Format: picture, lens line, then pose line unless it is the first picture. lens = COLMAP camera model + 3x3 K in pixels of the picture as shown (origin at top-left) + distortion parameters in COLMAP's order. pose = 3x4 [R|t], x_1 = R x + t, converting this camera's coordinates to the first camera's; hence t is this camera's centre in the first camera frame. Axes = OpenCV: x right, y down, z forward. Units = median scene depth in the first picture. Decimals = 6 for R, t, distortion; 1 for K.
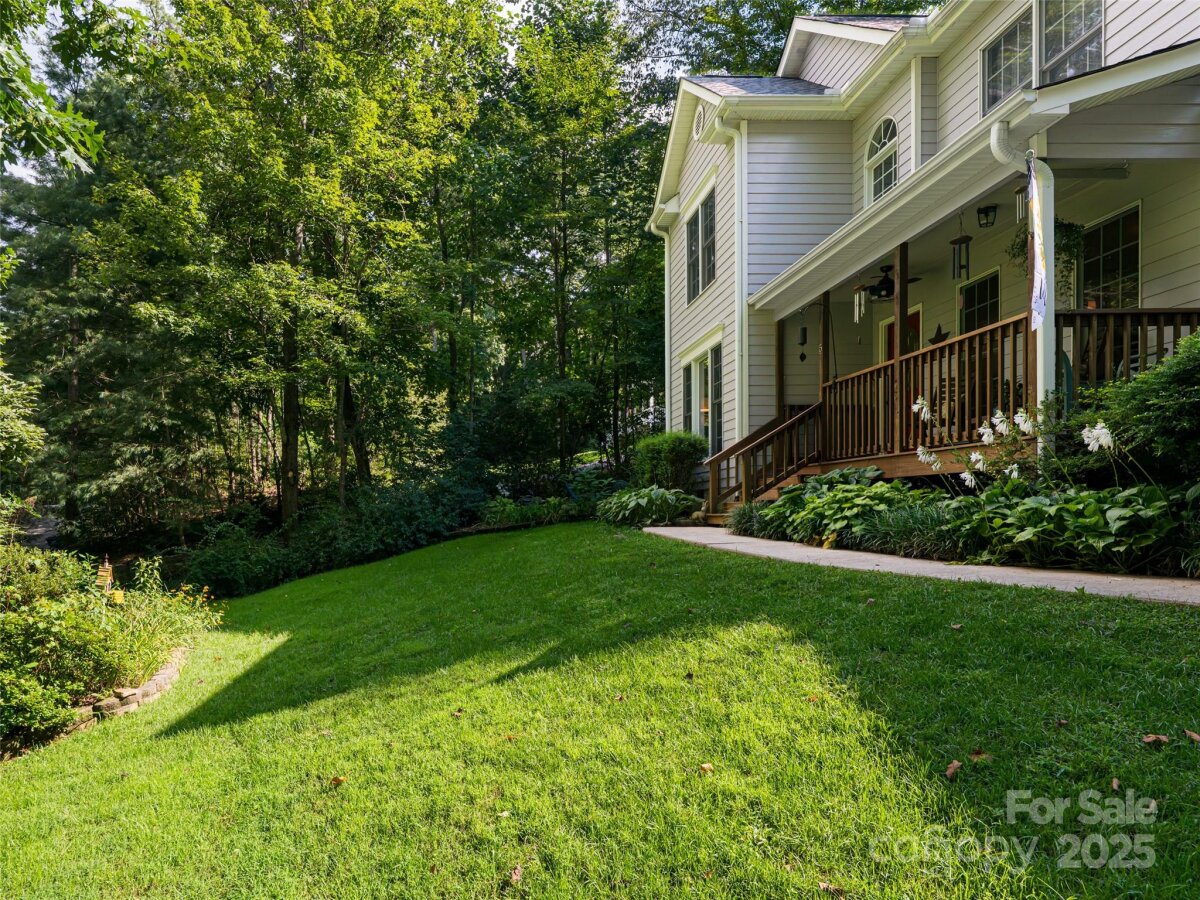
lens RADIAL K [[632.3, 0, 600.7], [0, 632.3, 500.2], [0, 0, 1]] dist [-0.000911, -0.000023]
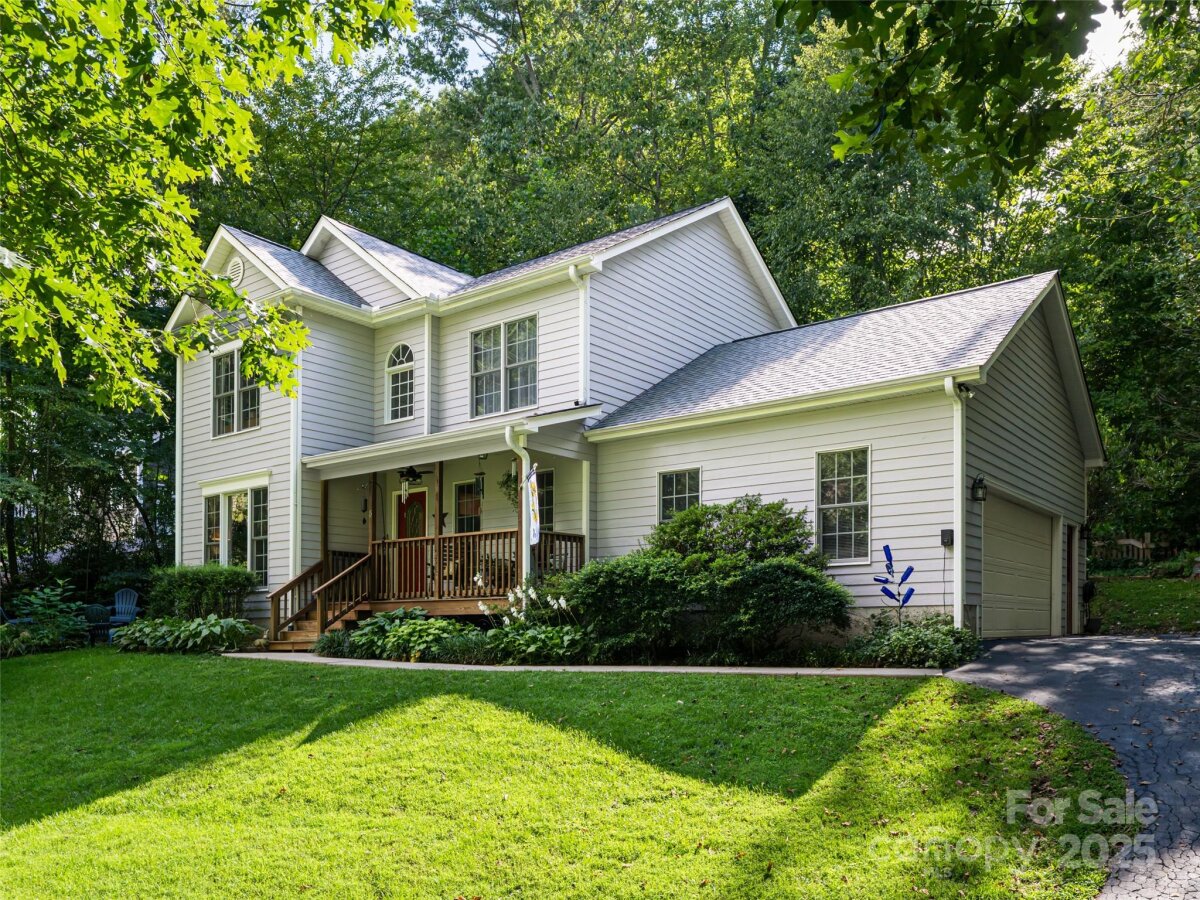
lens RADIAL K [[921.6, 0, 600.0], [0, 921.6, 450.0], [0, 0, 1]] dist [-0.003084, -0.002806]
pose [[0.637290, 0.154152, 0.755048, -1.154726], [-0.008752, 0.981173, -0.192931, -0.002665], [-0.770574, 0.116344, 0.626641, -0.841228]]
